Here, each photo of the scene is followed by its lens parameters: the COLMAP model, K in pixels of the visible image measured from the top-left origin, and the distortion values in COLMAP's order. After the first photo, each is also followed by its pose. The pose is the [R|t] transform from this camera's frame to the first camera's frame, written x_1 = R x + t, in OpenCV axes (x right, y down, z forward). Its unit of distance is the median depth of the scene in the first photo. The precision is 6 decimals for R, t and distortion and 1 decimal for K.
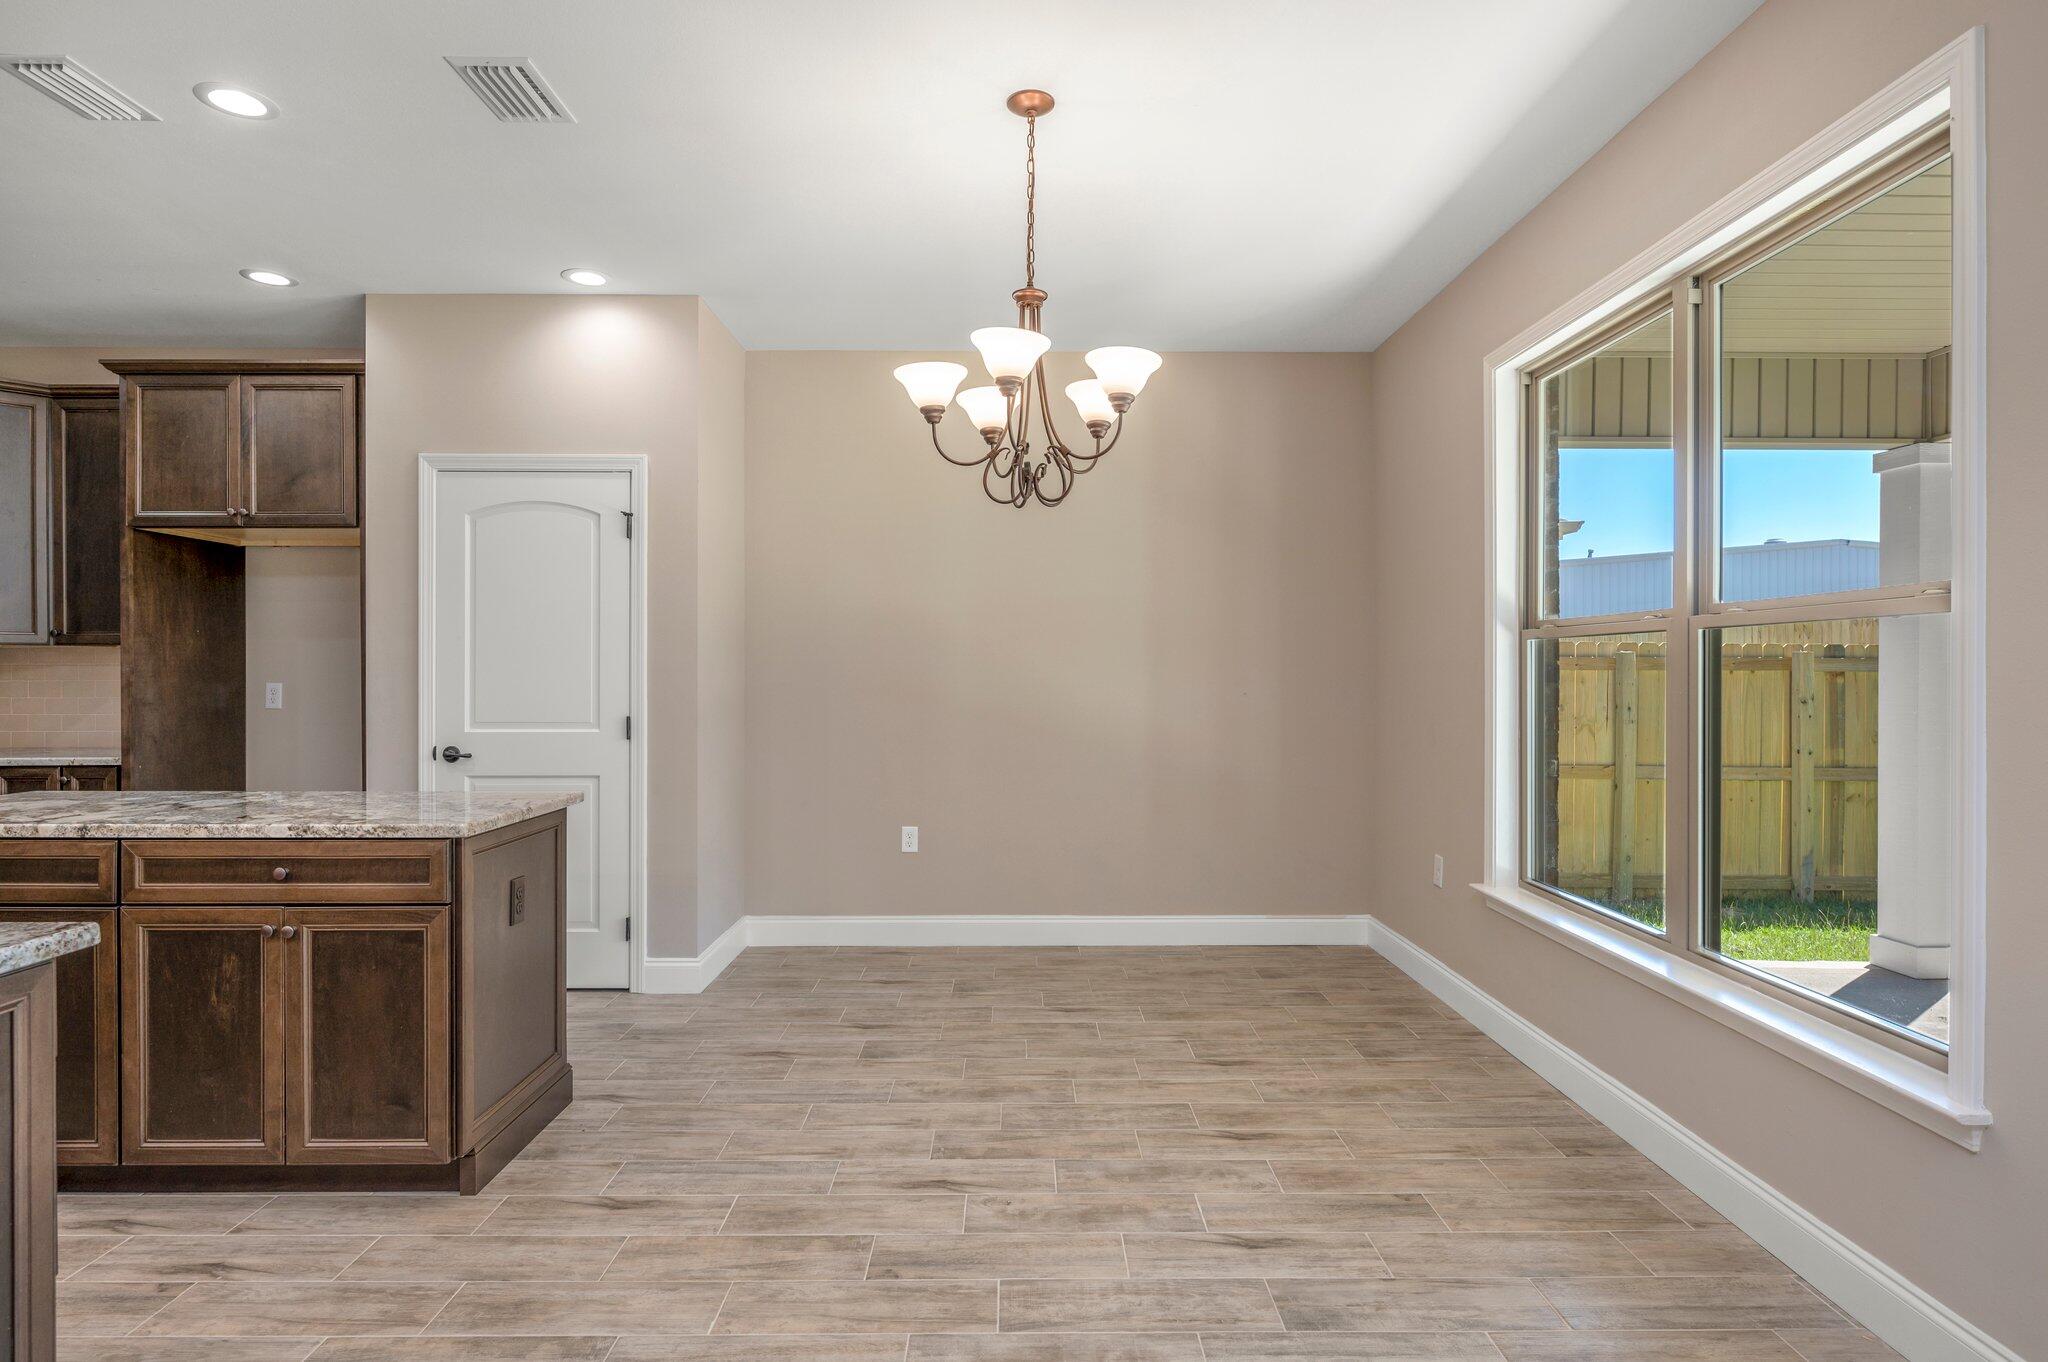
lens RADIAL K [[1081.1, 0, 1021.5], [0, 1081.1, 678.8], [0, 0, 1]] dist [-0.000399, 0.001231]
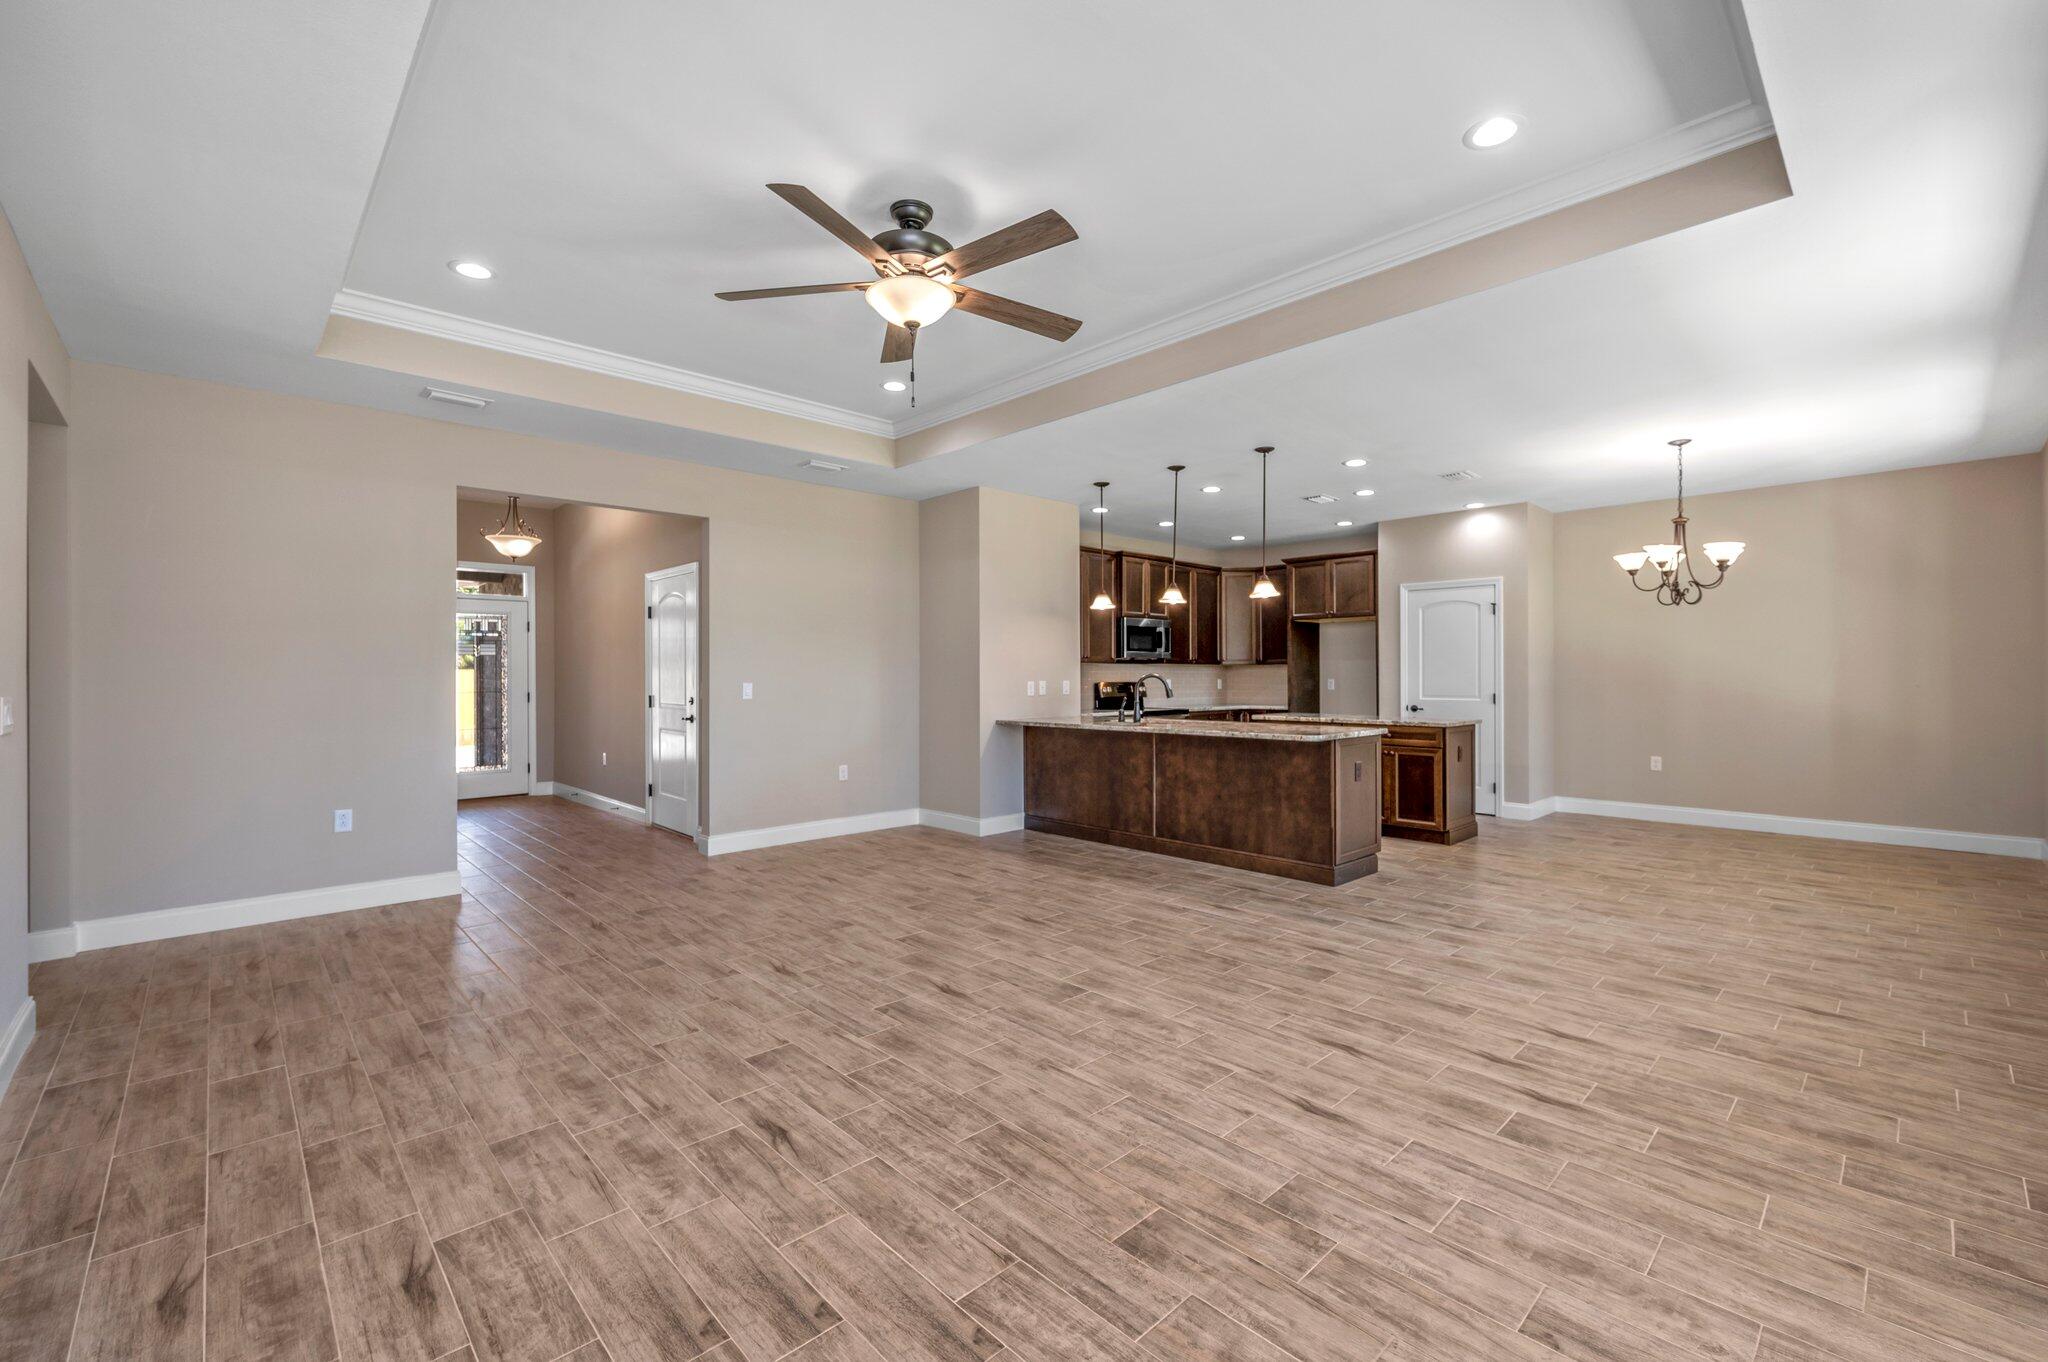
lens RADIAL K [[850.2, 0, 1021.4], [0, 850.2, 674.3], [0, 0, 1]] dist [-0.000762, -0.000200]
pose [[0.680899, -0.004615, -0.732363, 0.322723], [-0.000926, 0.999974, -0.007163, 0.010238], [0.732377, 0.005555, 0.680877, -1.140144]]
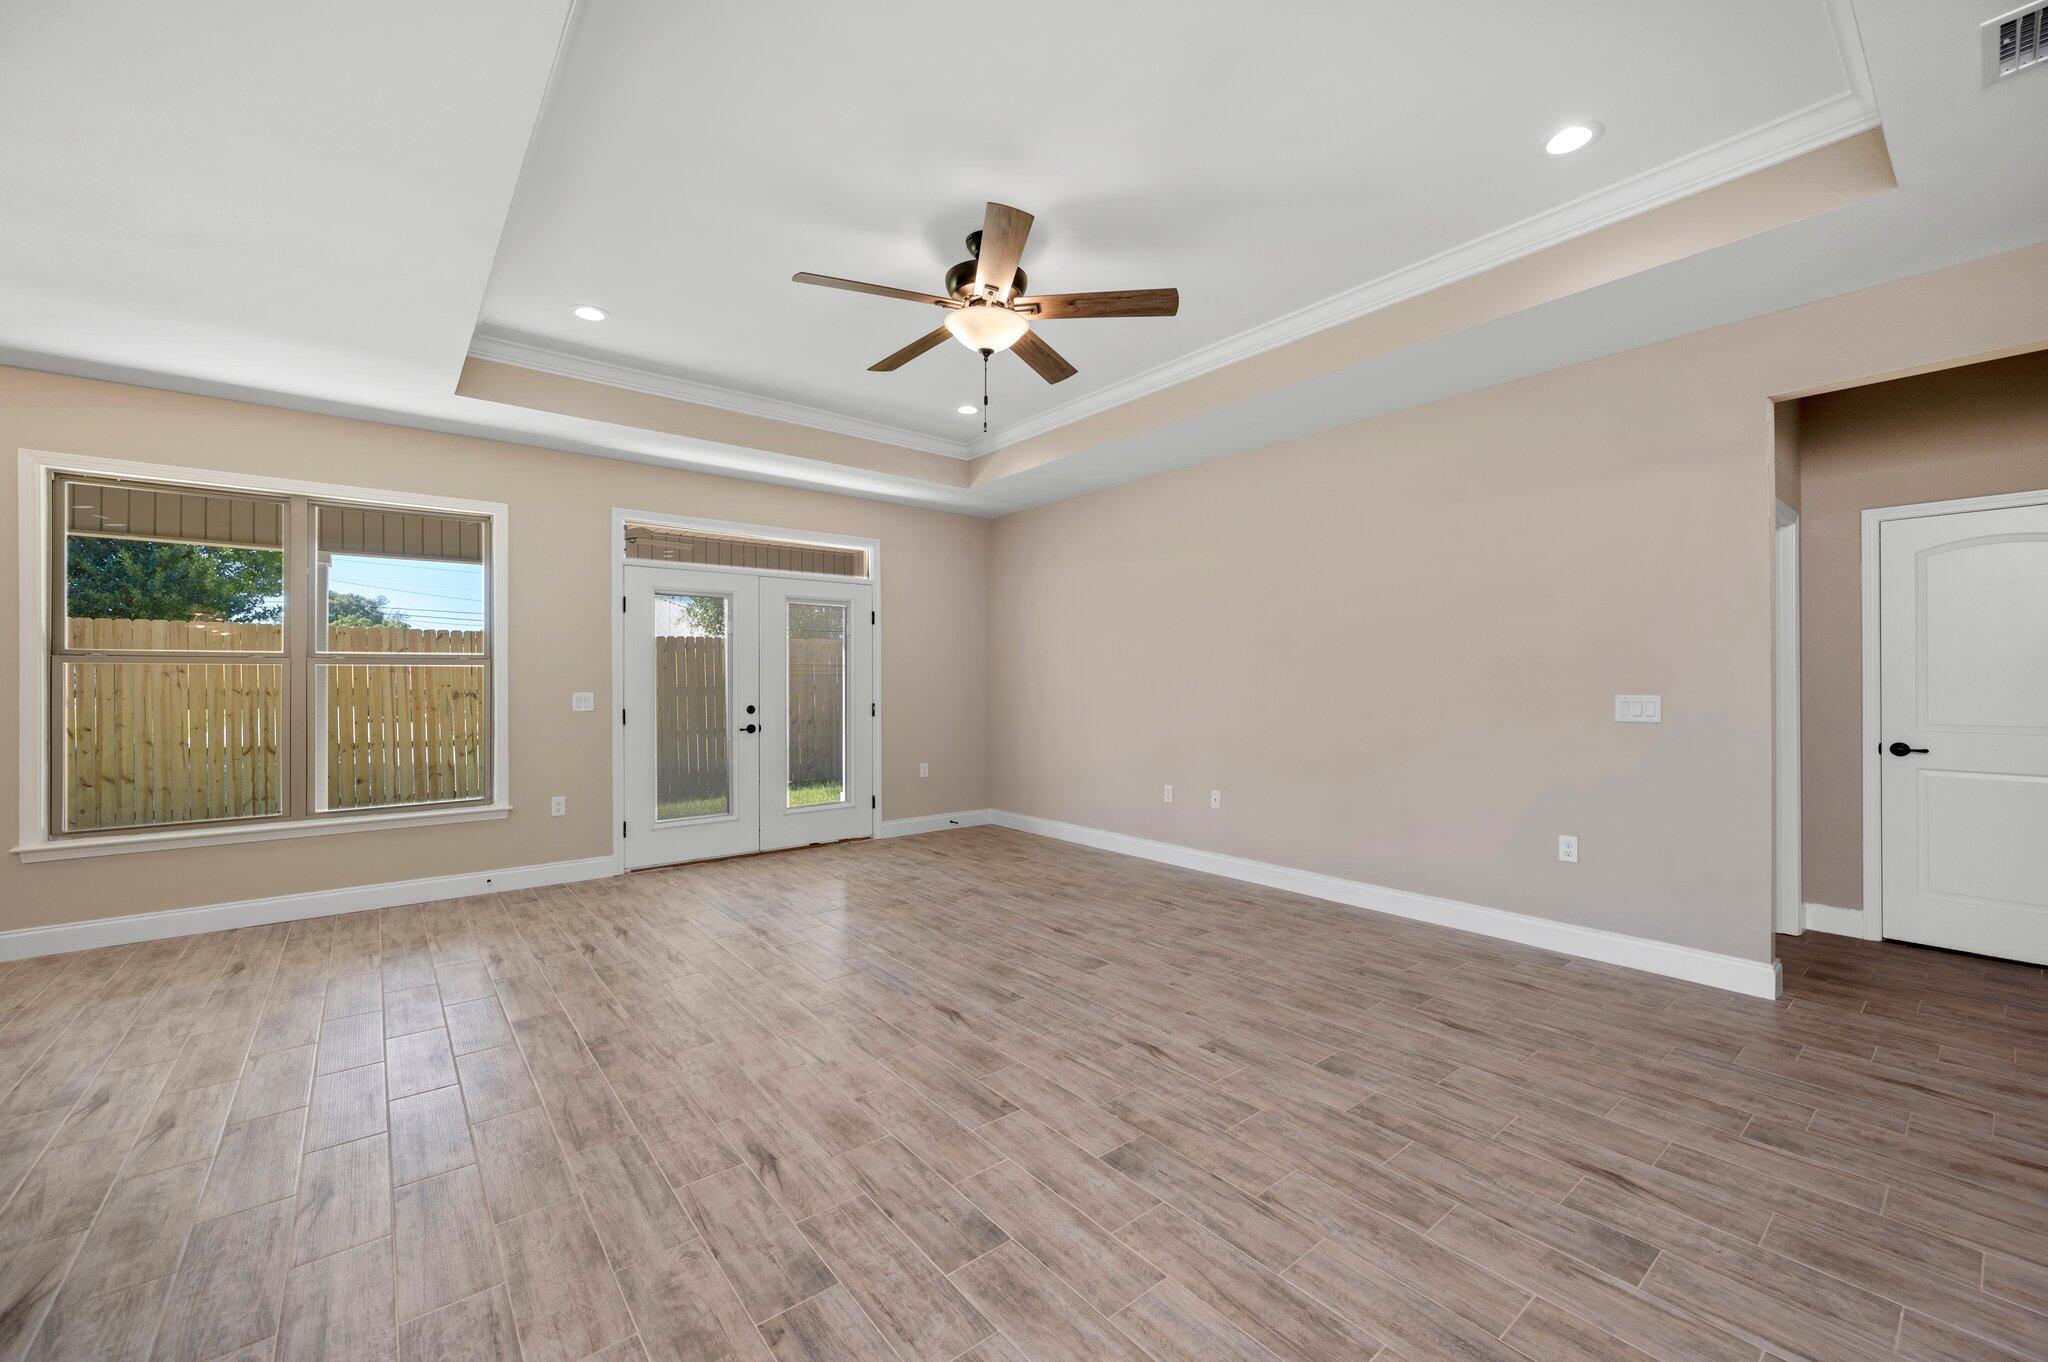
lens RADIAL K [[813.0, 0, 1022.0], [0, 813.0, 677.8], [0, 0, 1]] dist [-0.000134, 0.000209]
pose [[-0.620502, 0.003349, 0.784198, -1.211782], [0.007535, 0.999970, 0.001692, -0.003439], [-0.784169, 0.006959, -0.620509, -0.035258]]
